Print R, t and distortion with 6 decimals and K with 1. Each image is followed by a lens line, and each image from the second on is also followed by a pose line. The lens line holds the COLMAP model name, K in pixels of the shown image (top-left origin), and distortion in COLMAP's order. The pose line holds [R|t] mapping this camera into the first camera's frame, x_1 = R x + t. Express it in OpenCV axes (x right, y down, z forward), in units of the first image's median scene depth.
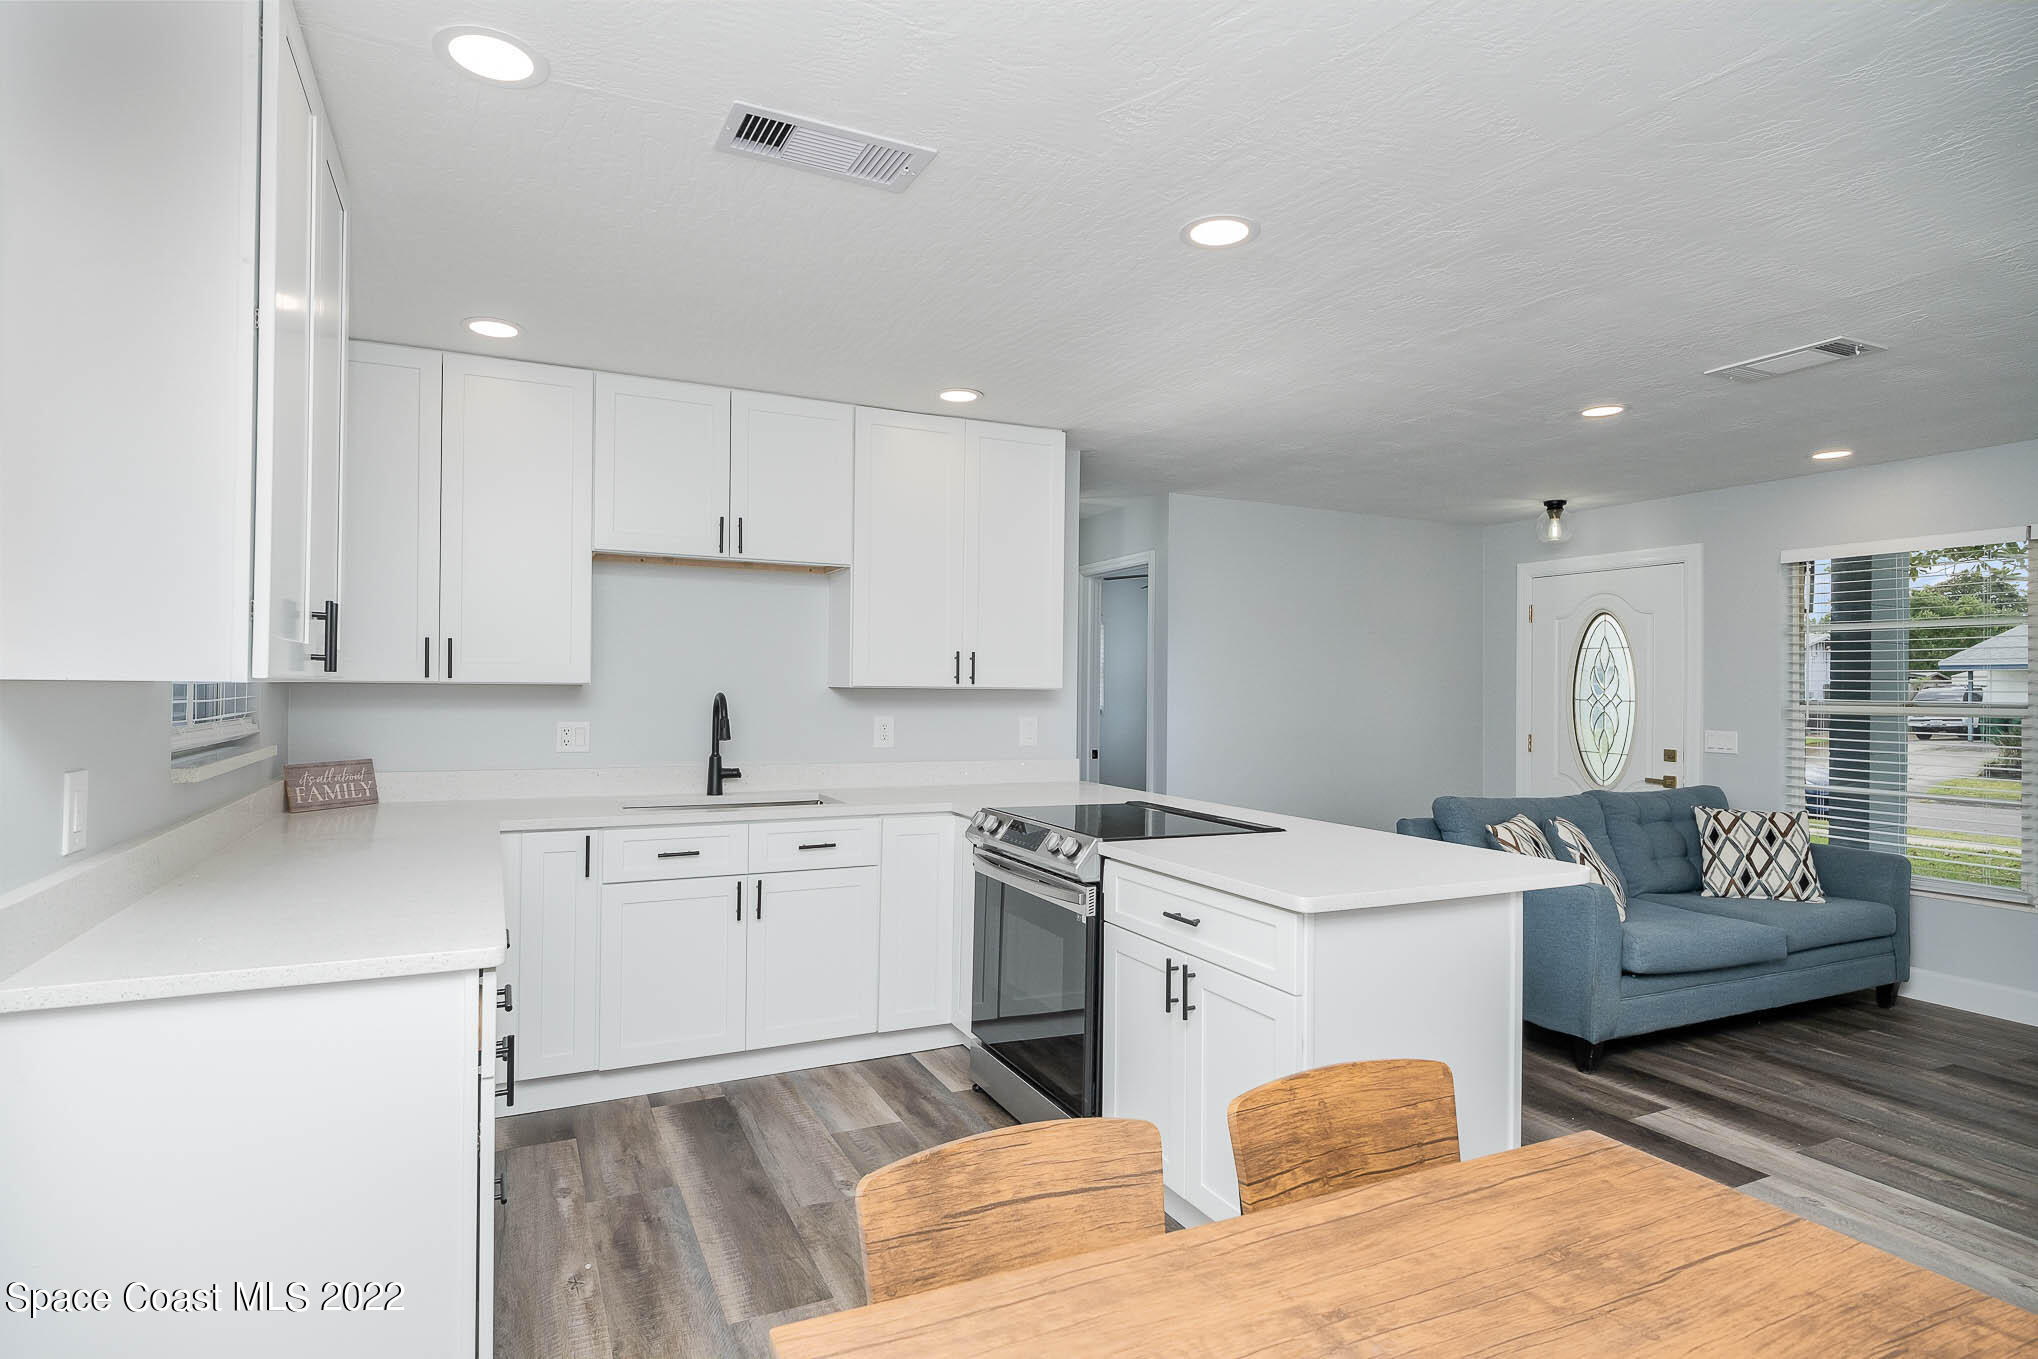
lens RADIAL K [[1051.6, 0, 979.4], [0, 1051.6, 683.5], [0, 0, 1]] dist [0.001081, -0.004891]
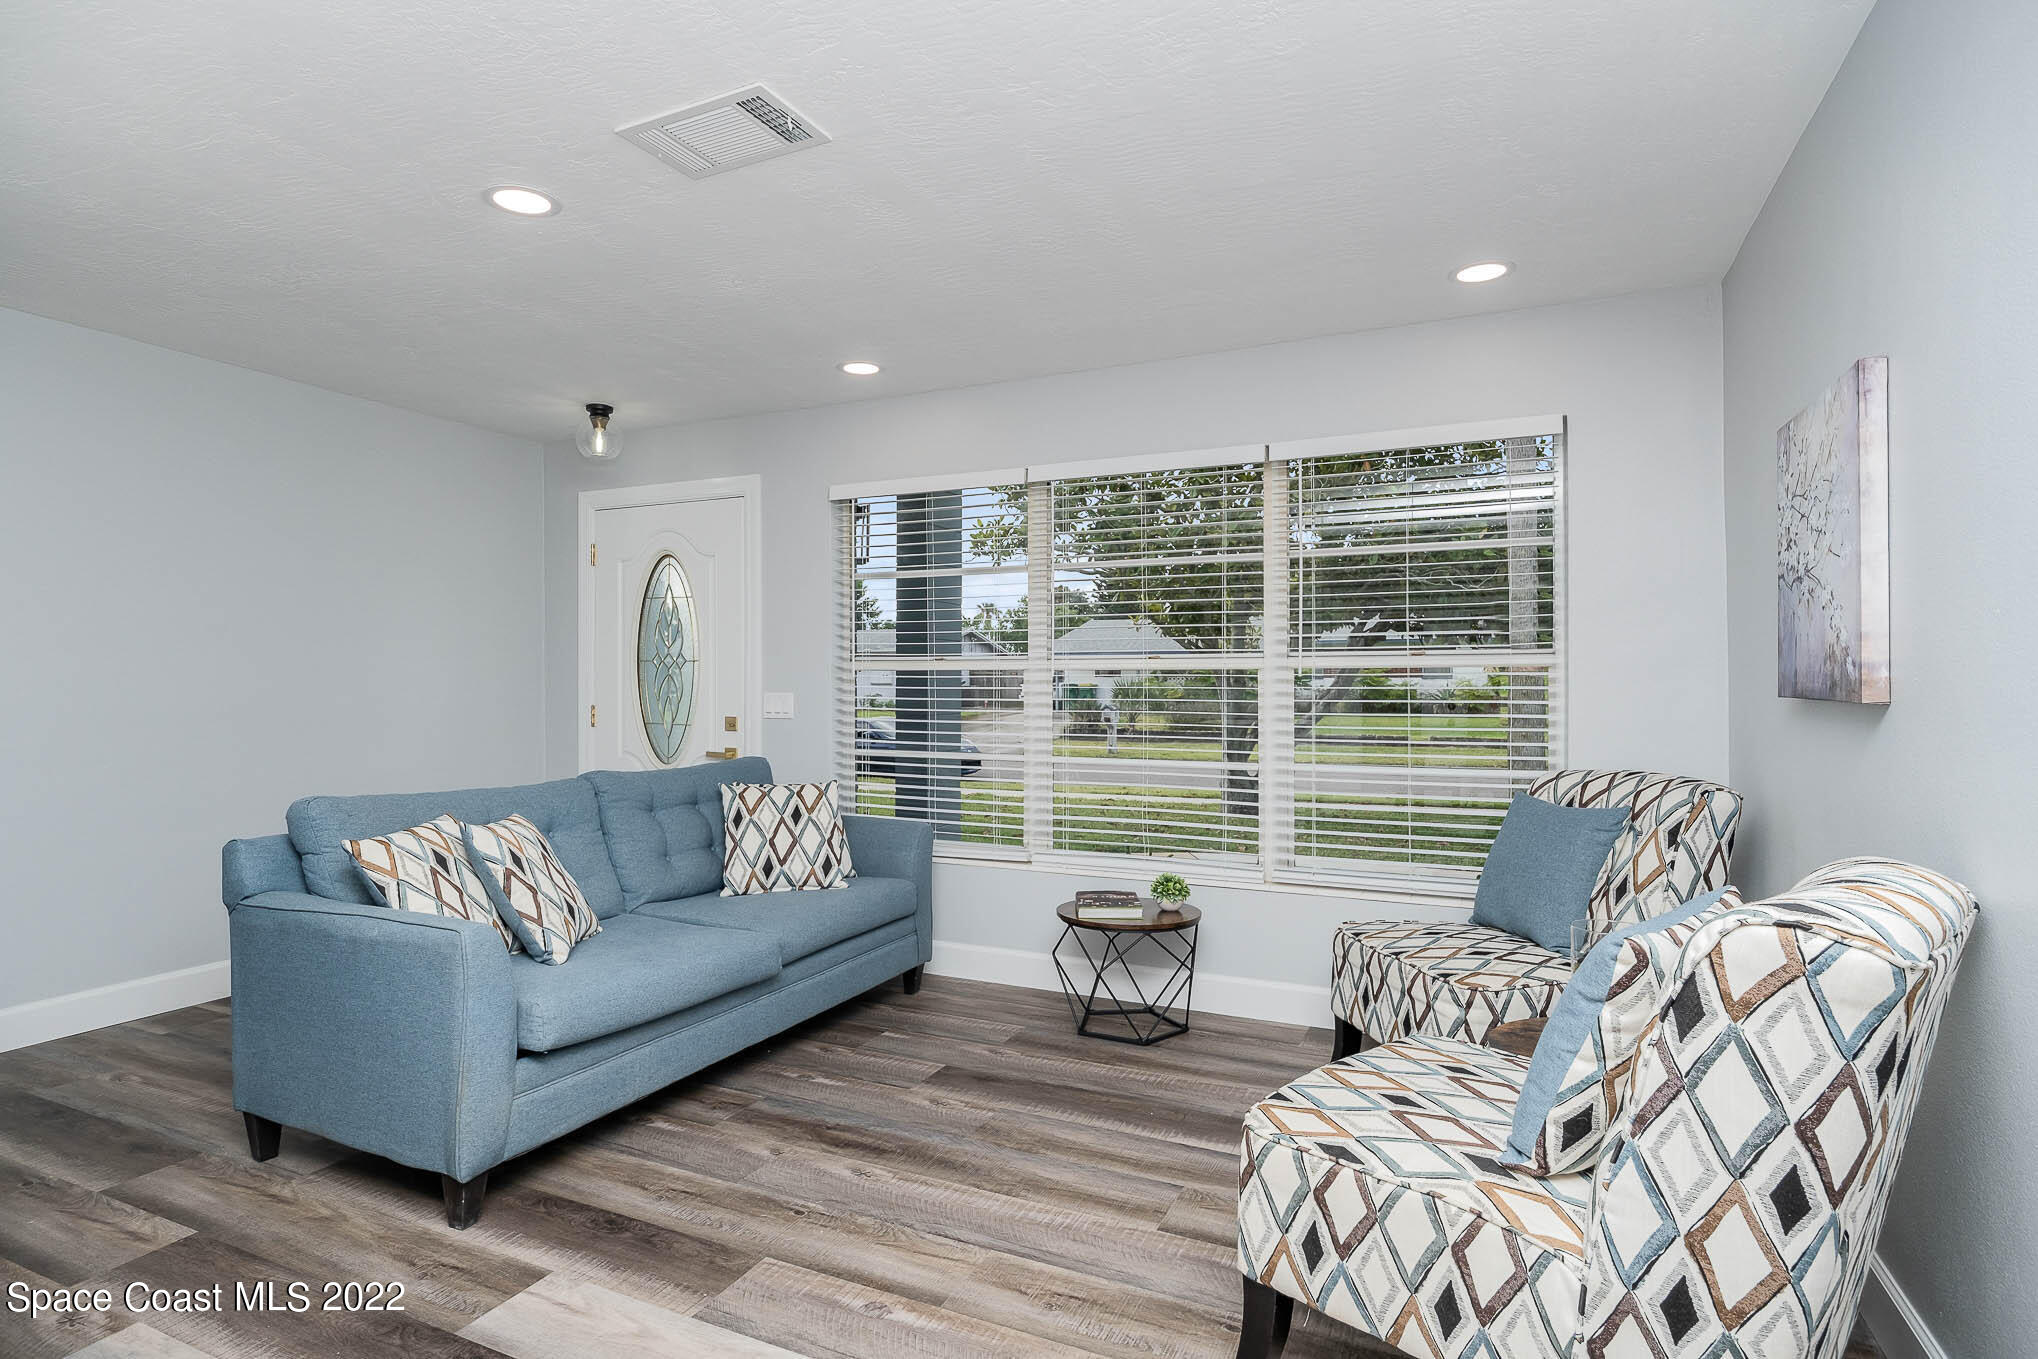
lens RADIAL K [[1051.6, 0, 982.3], [0, 1051.6, 686.1], [0, 0, 1]] dist [0.001081, -0.004891]
pose [[0.781871, -0.012588, 0.623314, 0.356204], [0.007640, 0.999915, 0.010610, 0.037770], [-0.623394, -0.003534, 0.781900, 0.264299]]
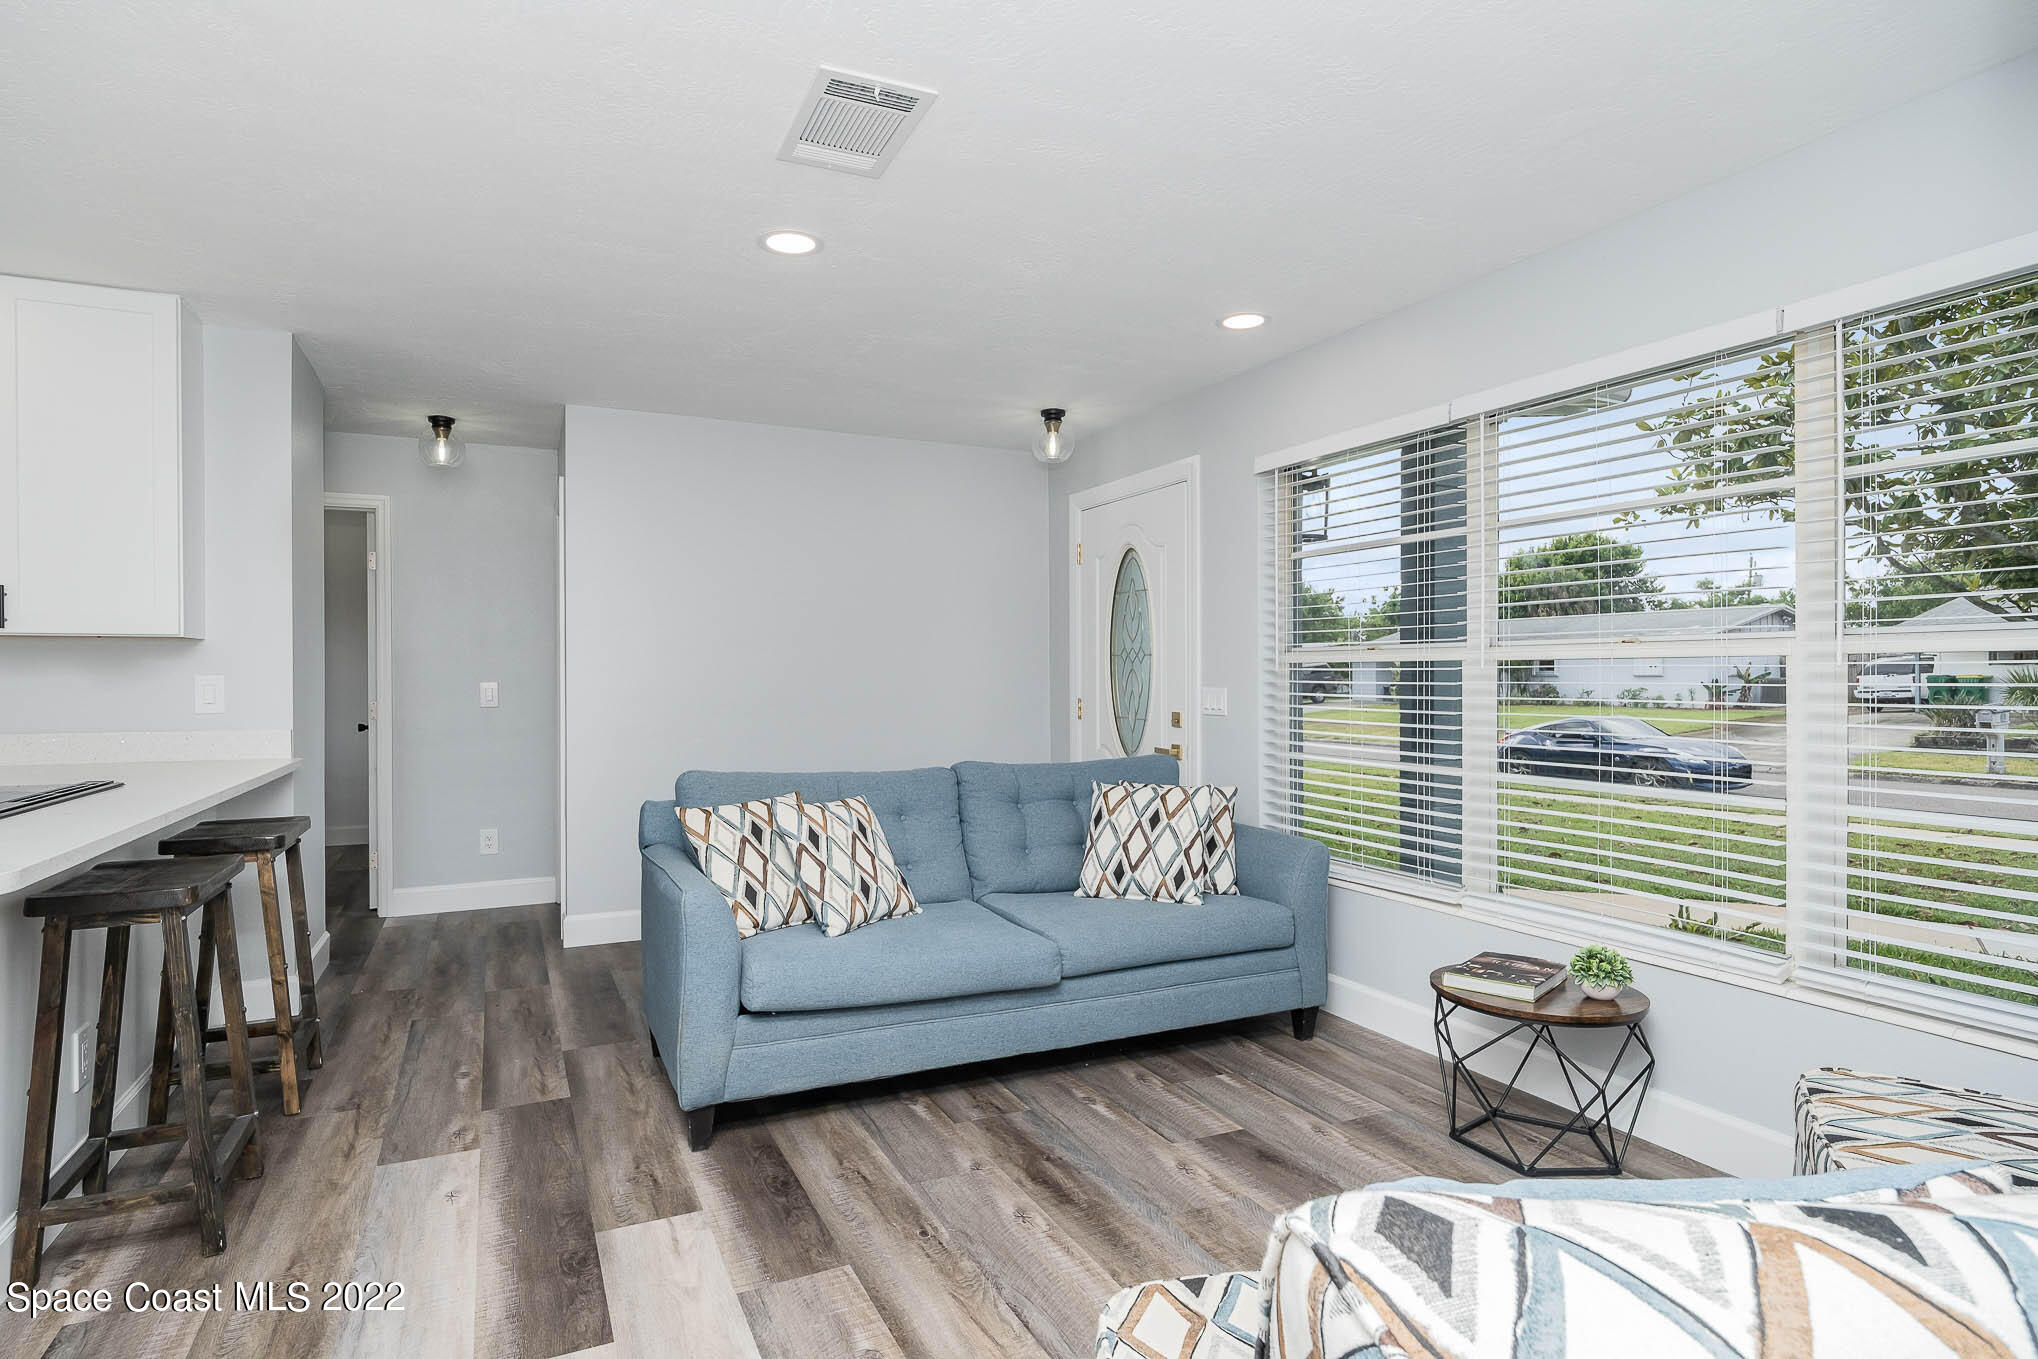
lens RADIAL K [[1051.6, 0, 997.3], [0, 1051.6, 685.5], [0, 0, 1]] dist [0.001081, -0.004891]
pose [[0.999865, -0.013528, -0.009272, 0.651192], [0.013615, 0.999863, 0.009404, 0.040052], [0.009144, -0.009529, 0.999913, 0.232791]]
